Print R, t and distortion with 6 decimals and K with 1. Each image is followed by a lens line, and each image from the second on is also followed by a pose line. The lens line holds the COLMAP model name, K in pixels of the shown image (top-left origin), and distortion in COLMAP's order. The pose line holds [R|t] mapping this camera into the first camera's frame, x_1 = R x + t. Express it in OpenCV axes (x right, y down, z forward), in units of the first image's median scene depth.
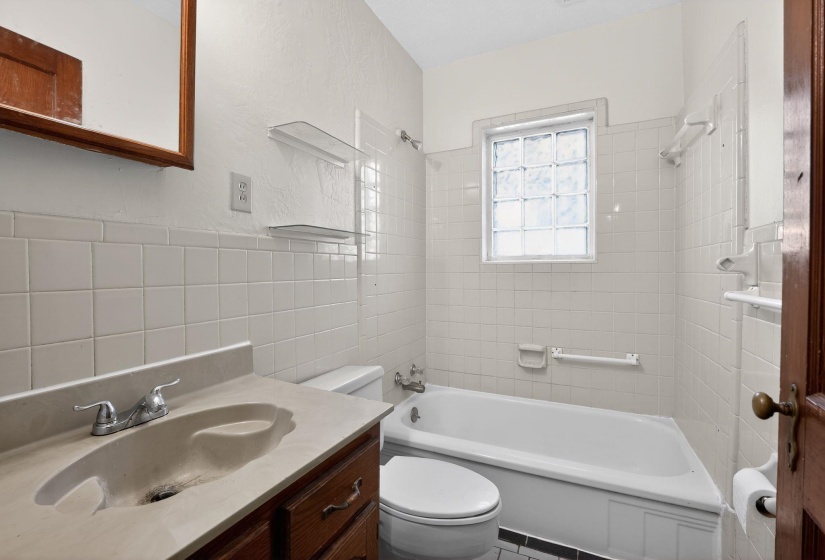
lens RADIAL K [[370.1, 0, 411.6], [0, 370.1, 266.2], [0, 0, 1]] dist [-0.019368, 0.000557]
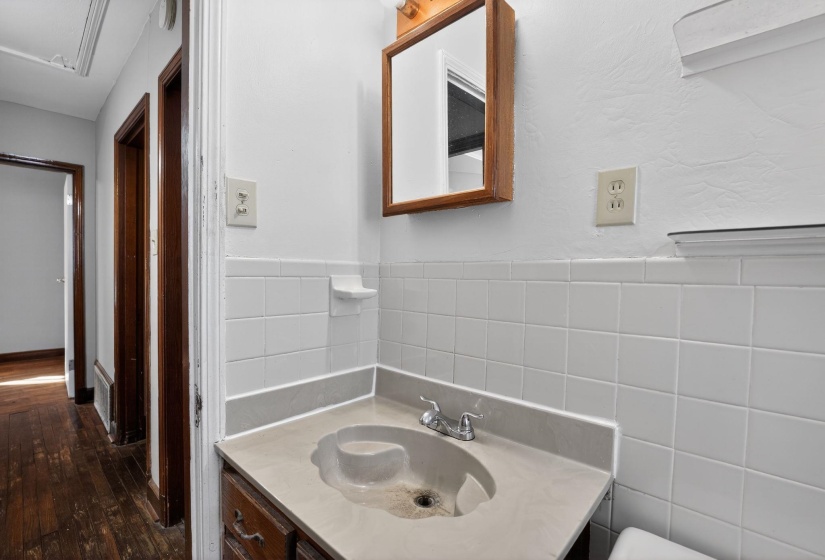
lens RADIAL K [[370.1, 0, 411.6], [0, 370.1, 266.2], [0, 0, 1]] dist [-0.019368, 0.000557]
pose [[-0.325027, -0.003044, -0.945700, 0.290486], [0.009328, 0.999936, -0.006425, -0.073084], [0.945659, -0.010909, -0.324978, 0.865715]]
